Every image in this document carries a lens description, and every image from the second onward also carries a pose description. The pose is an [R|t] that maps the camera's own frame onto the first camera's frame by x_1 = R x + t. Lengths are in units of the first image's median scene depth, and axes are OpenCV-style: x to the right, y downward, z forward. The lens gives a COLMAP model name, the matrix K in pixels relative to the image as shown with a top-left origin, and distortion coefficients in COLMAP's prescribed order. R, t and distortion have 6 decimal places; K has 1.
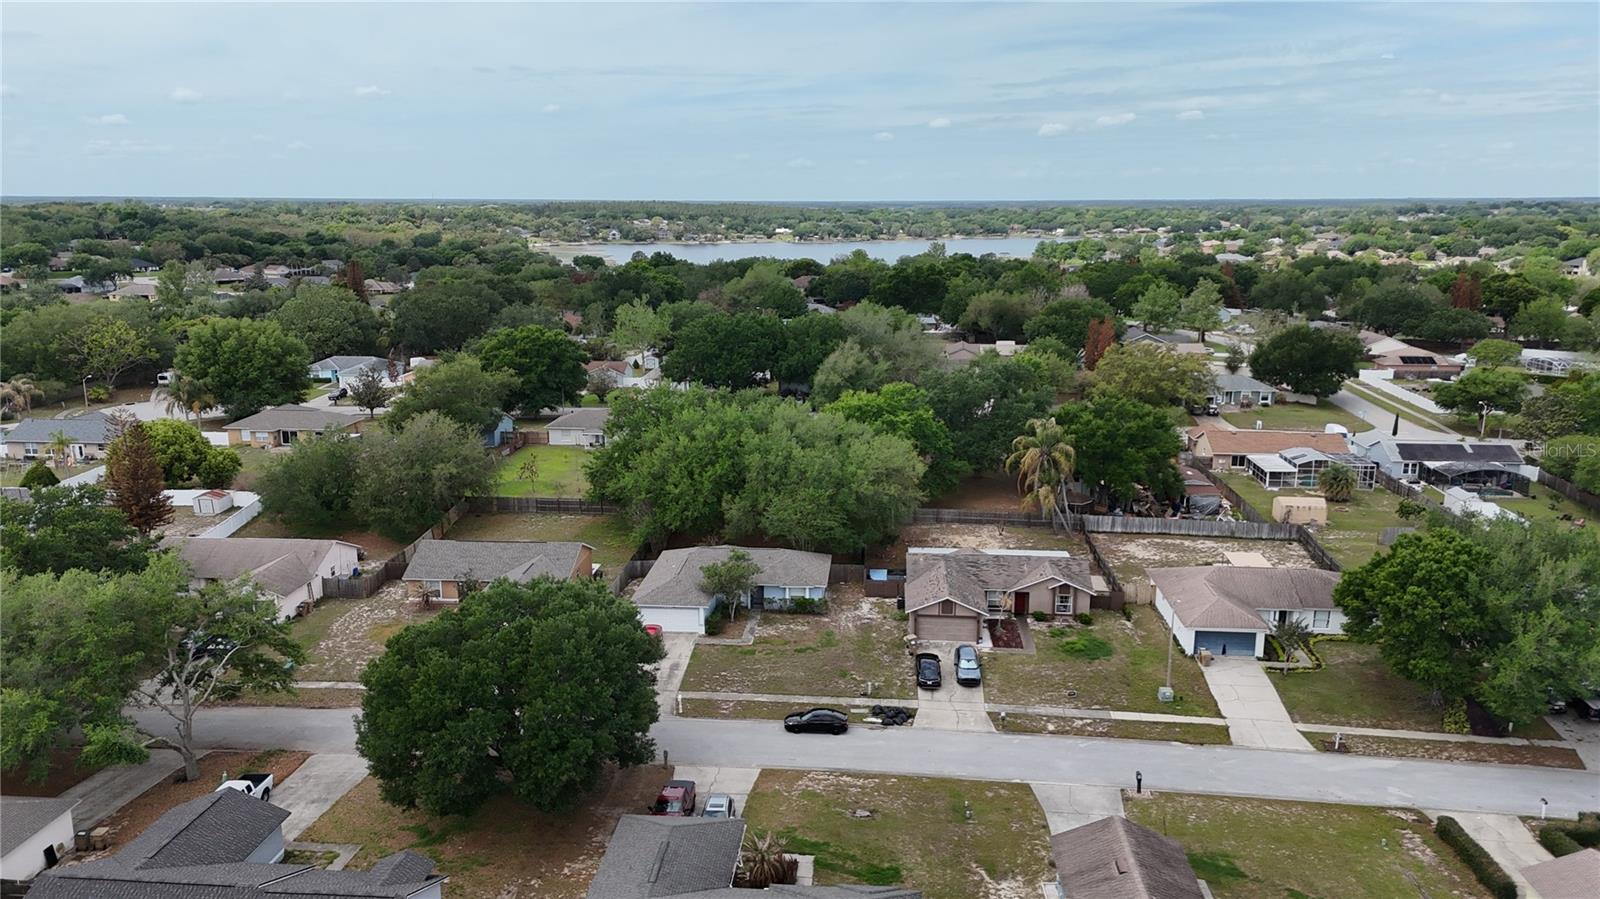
lens RADIAL K [[1180.1, 0, 800.0], [0, 1180.1, 449.5], [0, 0, 1]] dist [0.093744, -0.112714]
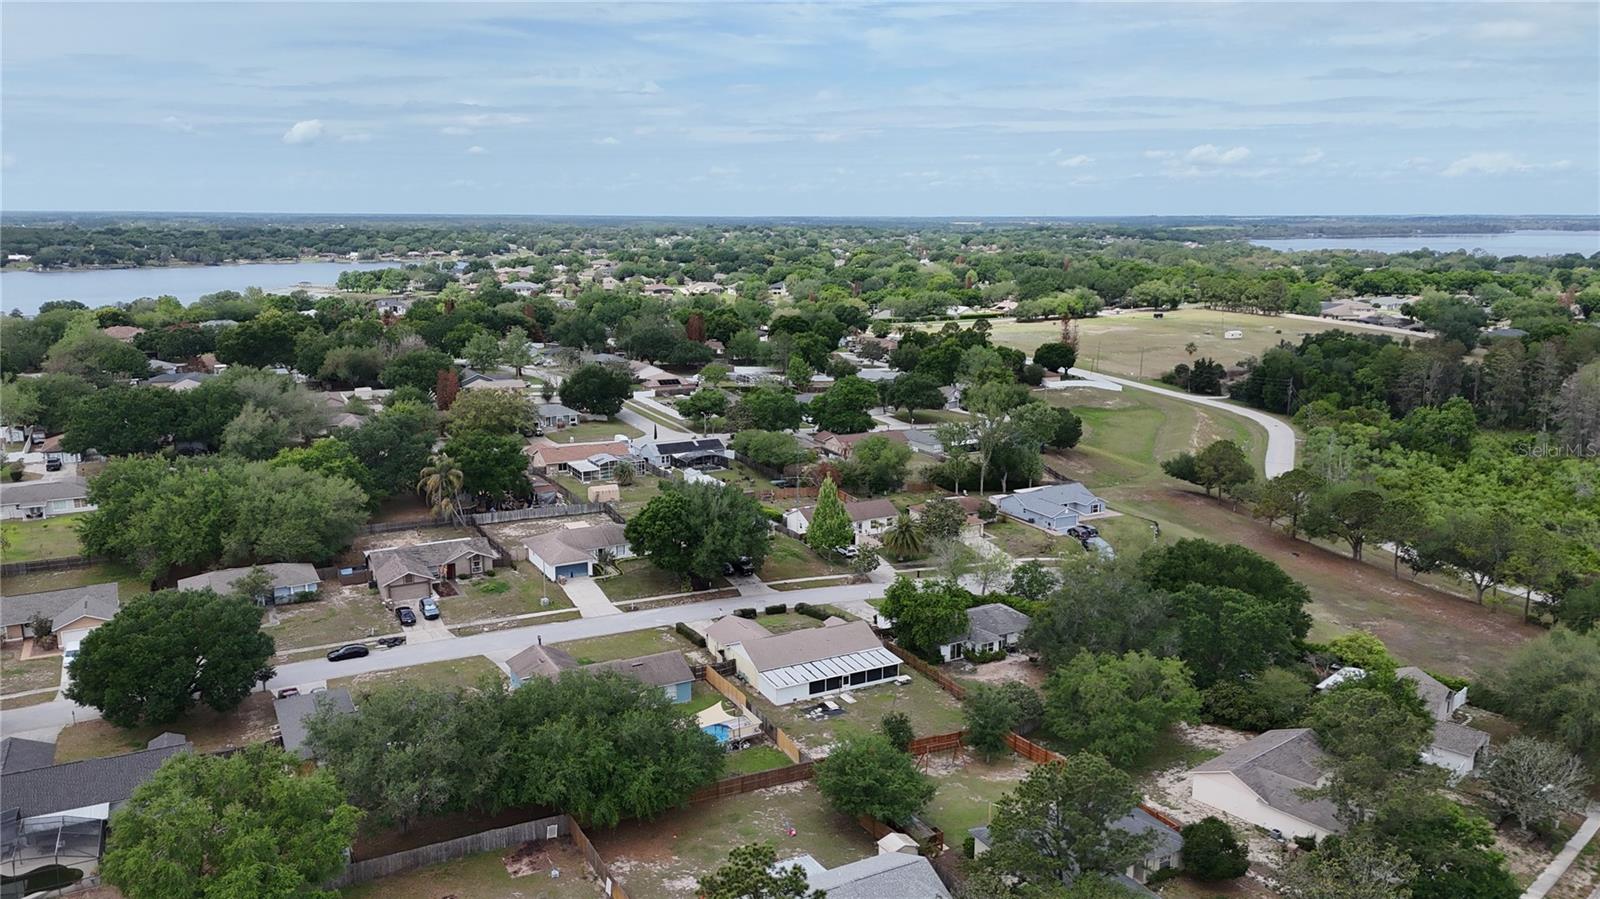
lens RADIAL K [[1180.1, 0, 800.0], [0, 1180.1, 449.5], [0, 0, 1]] dist [0.093744, -0.112714]
pose [[0.840578, -0.105747, 0.531269, -0.199841], [0.111470, 0.993538, 0.021392, -0.012691], [-0.530097, 0.041239, 0.846933, -0.491919]]
